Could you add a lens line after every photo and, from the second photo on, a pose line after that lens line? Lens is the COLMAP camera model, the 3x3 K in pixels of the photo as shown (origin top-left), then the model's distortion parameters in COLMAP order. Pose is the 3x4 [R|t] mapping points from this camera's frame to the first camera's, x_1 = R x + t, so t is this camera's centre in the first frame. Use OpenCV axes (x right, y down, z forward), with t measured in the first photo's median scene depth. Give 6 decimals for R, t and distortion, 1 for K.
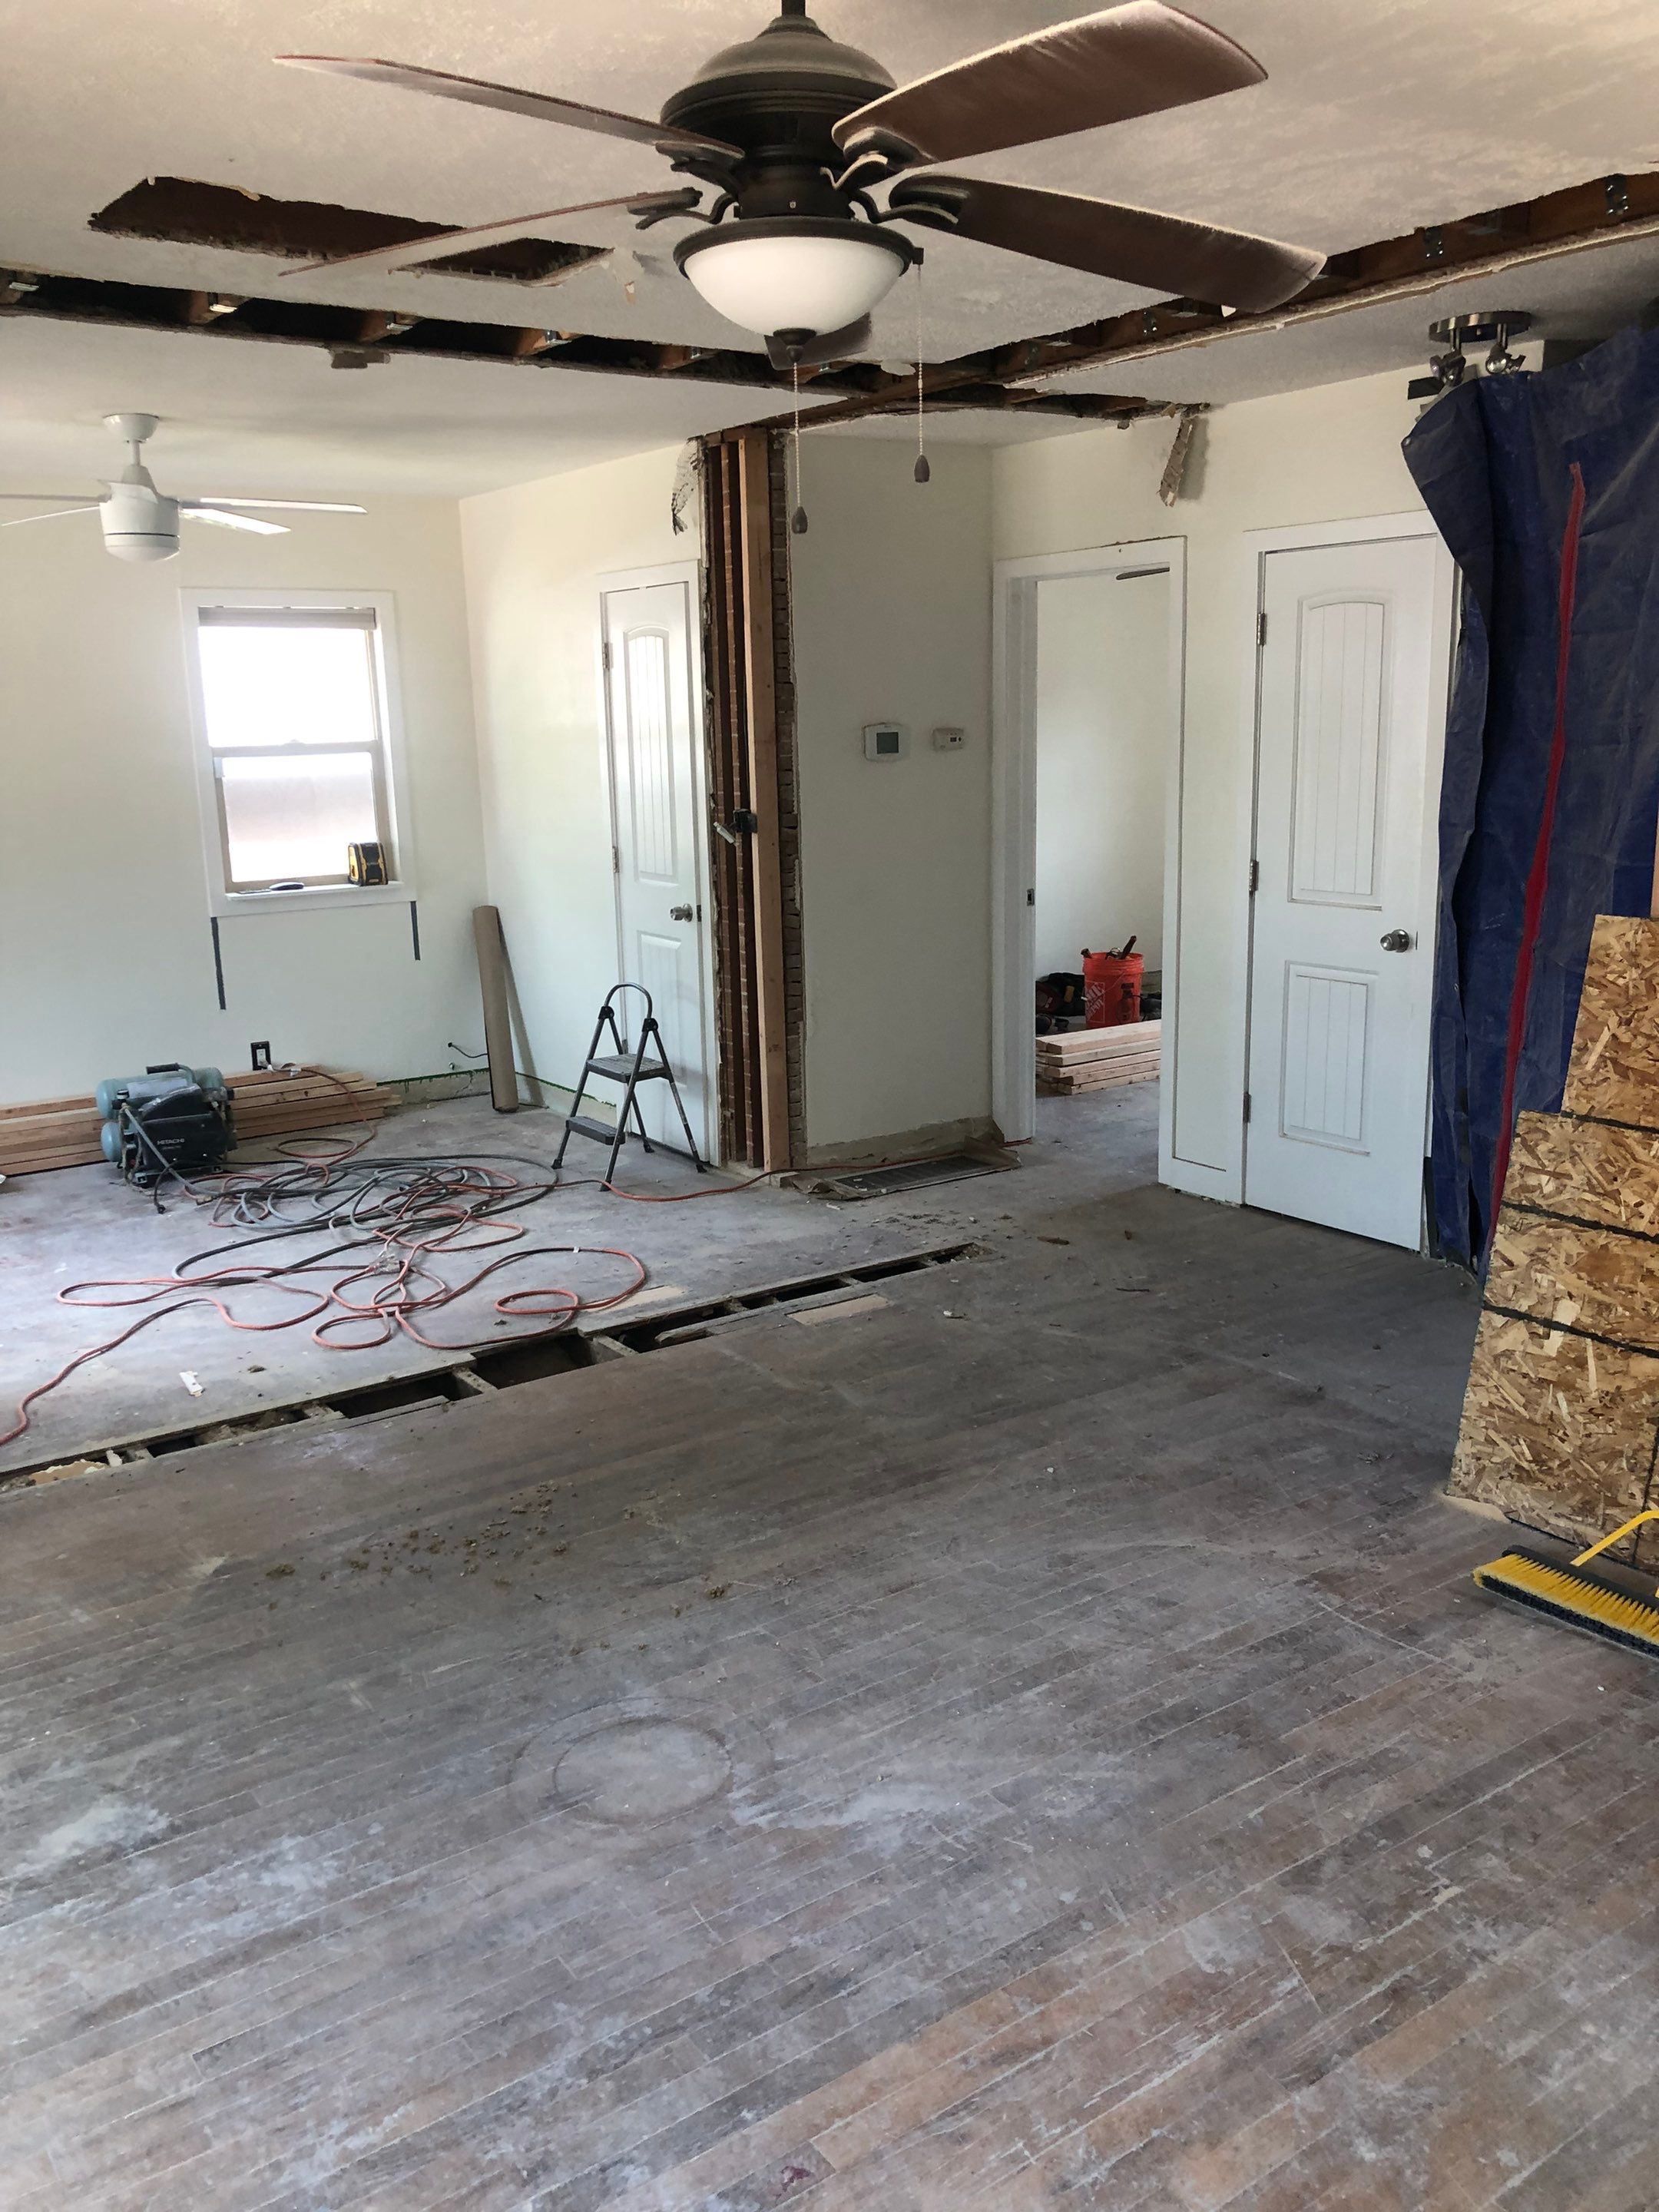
lens RADIAL K [[1800.4, 0, 818.6], [0, 1800.4, 1118.8], [0, 0, 1]] dist [0.004479, -0.005209]
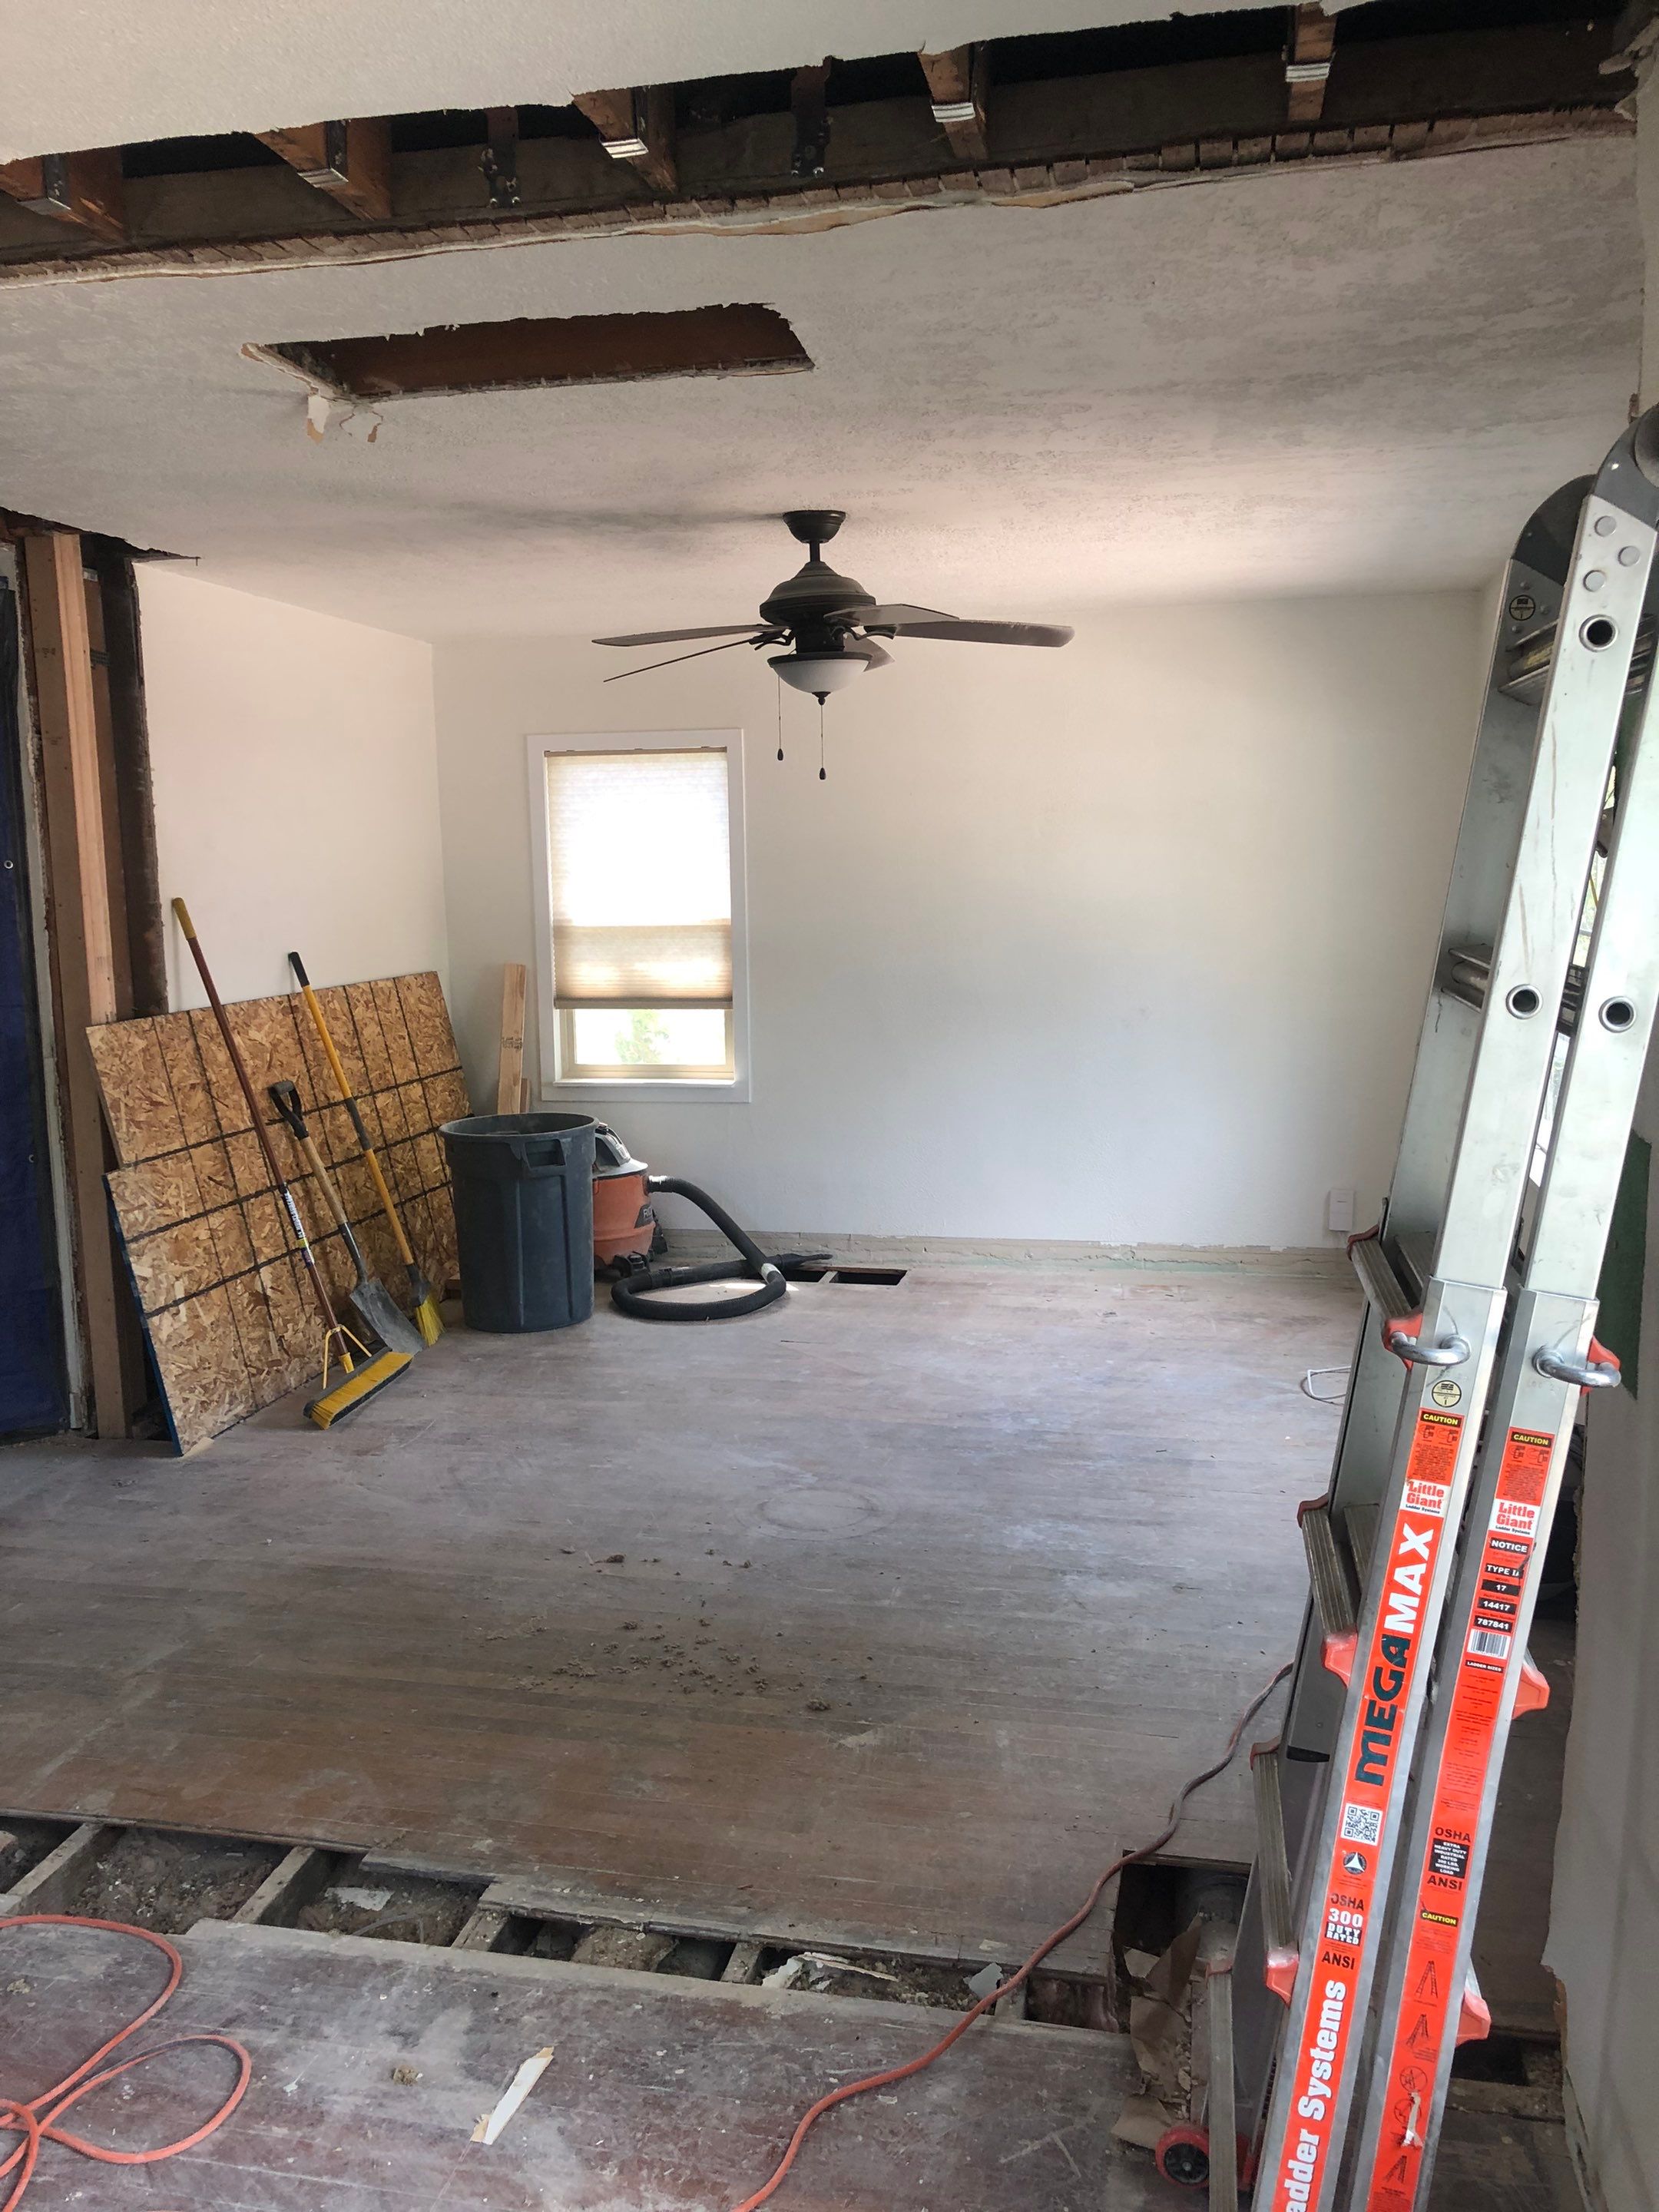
lens RADIAL K [[1800.4, 0, 820.1], [0, 1800.4, 1100.2], [0, 0, 1]] dist [0.004479, -0.005209]
pose [[-0.675243, -0.067293, 0.734519, -1.003318], [0.197659, 0.942899, 0.268092, -0.328131], [-0.710618, 0.326211, -0.623385, 1.507685]]
